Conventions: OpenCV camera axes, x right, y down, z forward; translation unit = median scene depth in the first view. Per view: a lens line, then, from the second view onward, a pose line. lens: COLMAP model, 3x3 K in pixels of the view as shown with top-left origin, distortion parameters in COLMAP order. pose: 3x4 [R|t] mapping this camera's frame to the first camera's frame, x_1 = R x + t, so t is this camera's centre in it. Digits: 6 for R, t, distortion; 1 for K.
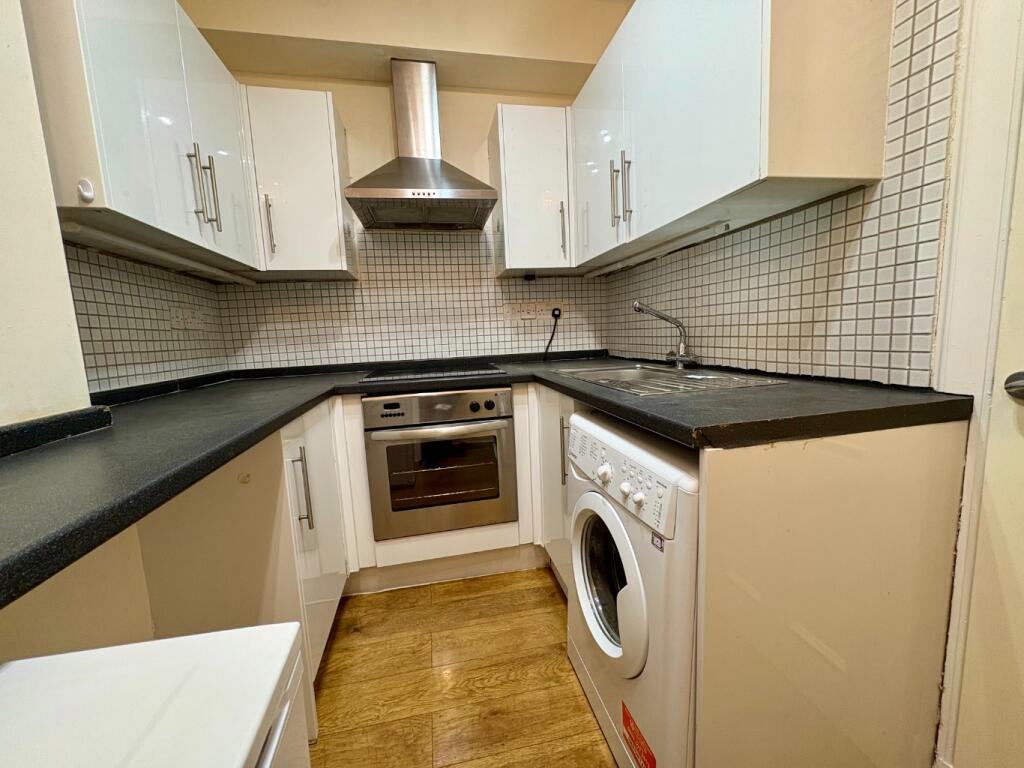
lens RADIAL K [[405.8, 0, 512.0], [0, 405.8, 384.0], [0, 0, 1]] dist [-0.000146, 0.000084]
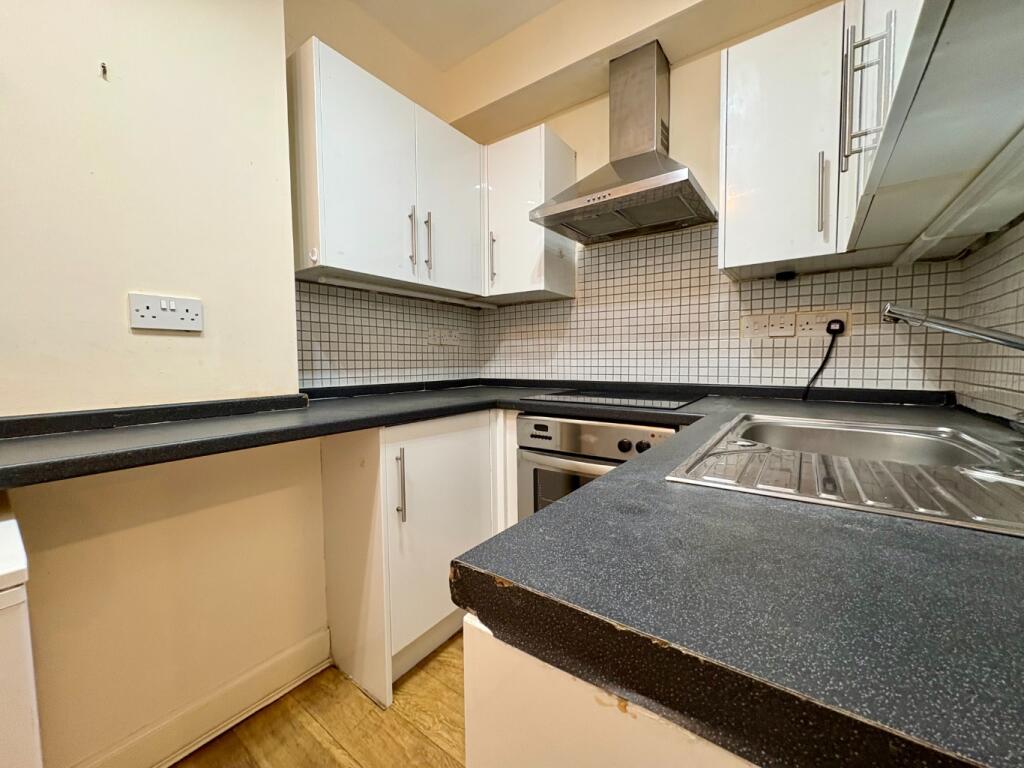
lens RADIAL K [[405.8, 0, 512.0], [0, 405.8, 384.0], [0, 0, 1]] dist [-0.000146, 0.000084]
pose [[0.668832, 0.085541, -0.738476, 0.282558], [-0.115634, 0.993238, 0.010322, -0.039365], [0.734366, 0.078489, 0.674200, 0.235430]]
